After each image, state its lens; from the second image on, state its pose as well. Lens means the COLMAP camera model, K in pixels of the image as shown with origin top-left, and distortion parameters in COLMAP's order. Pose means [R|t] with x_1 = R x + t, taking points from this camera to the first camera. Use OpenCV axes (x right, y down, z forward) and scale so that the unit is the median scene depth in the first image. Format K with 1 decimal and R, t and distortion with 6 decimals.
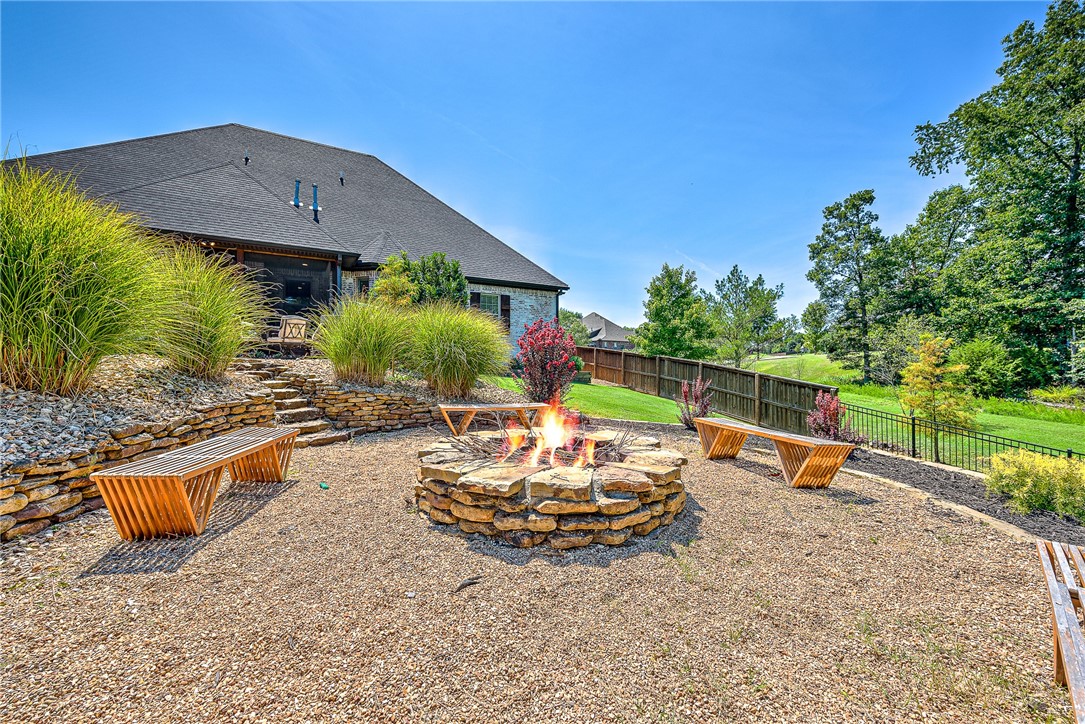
lens RADIAL K [[442.2, 0, 543.8], [0, 442.2, 366.1], [0, 0, 1]] dist [0.008423, -0.001916]
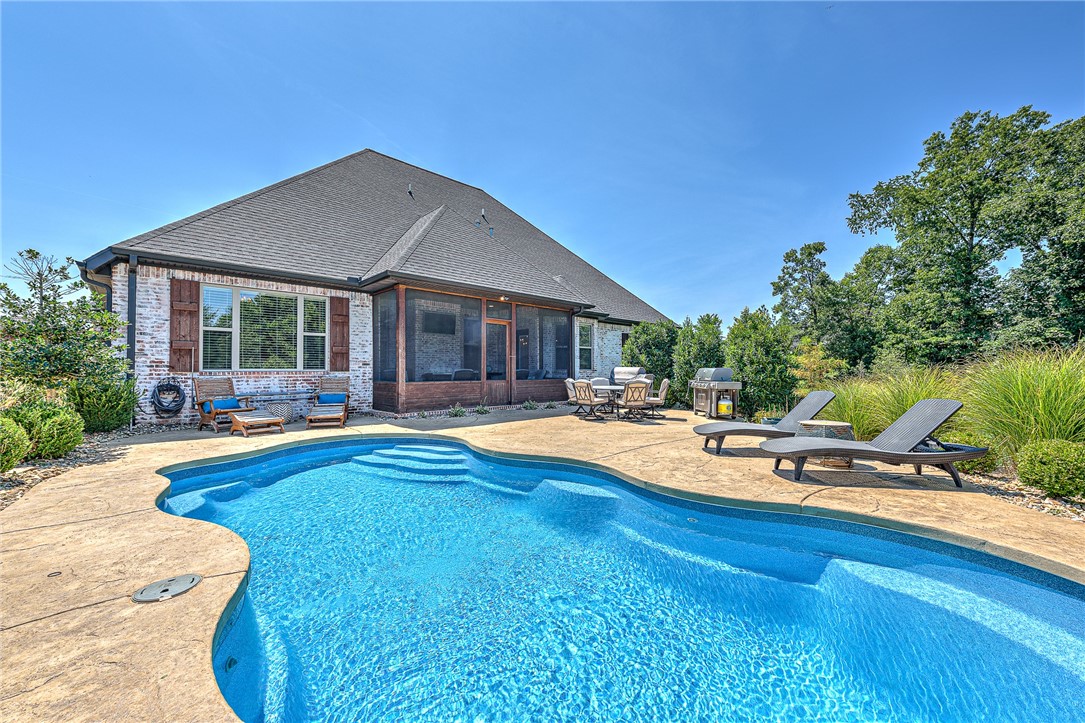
lens RADIAL K [[442.2, 0, 546.2], [0, 442.2, 358.6], [0, 0, 1]] dist [0.008423, -0.001916]
pose [[0.967780, 0.005336, 0.251740, -0.322837], [0.002749, 0.999492, -0.031751, -0.041235], [-0.251781, 0.031420, 0.967274, 0.019824]]
